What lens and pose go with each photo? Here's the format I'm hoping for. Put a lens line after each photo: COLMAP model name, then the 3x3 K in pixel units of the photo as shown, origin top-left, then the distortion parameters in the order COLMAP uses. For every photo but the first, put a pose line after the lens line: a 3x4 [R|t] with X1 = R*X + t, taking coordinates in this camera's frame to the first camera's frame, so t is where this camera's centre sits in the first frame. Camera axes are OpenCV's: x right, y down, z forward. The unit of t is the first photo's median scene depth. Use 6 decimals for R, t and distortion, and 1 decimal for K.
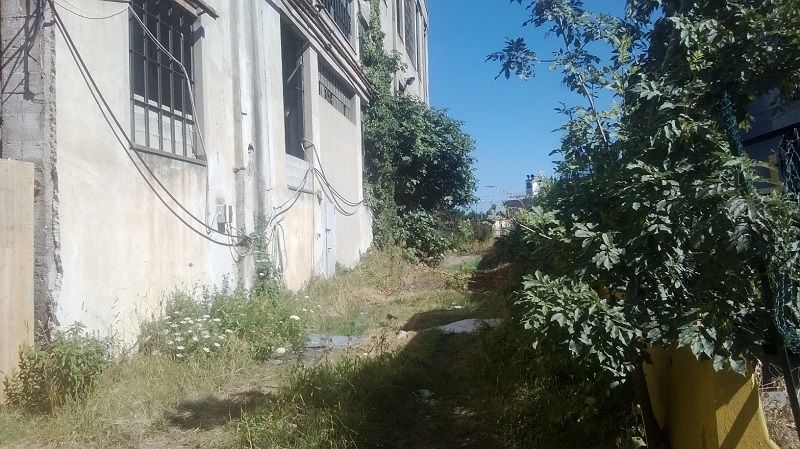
lens RADIAL K [[658.8, 0, 400.0], [0, 658.8, 224.5], [0, 0, 1]] dist [0.096018, -0.270064]
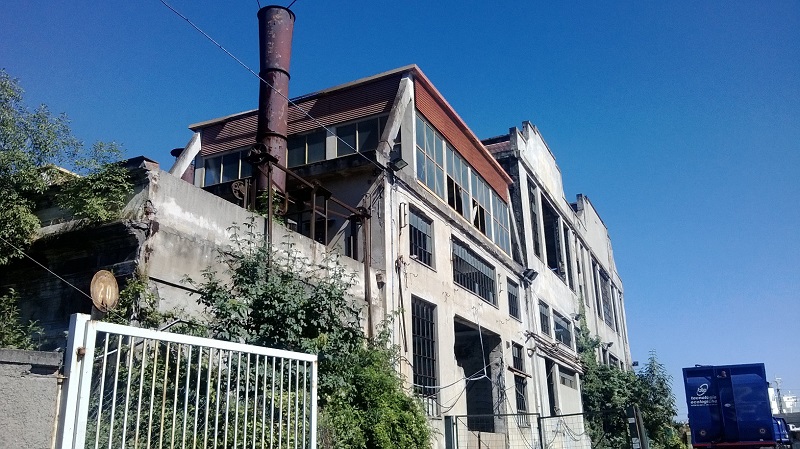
lens RADIAL K [[658.8, 0, 400.0], [0, 658.8, 224.5], [0, 0, 1]] dist [0.096018, -0.270064]
pose [[0.951062, -0.084766, -0.297145, 0.048244], [-0.008958, 0.953670, -0.300722, -0.023648], [0.308870, 0.288667, 0.906240, -0.890588]]
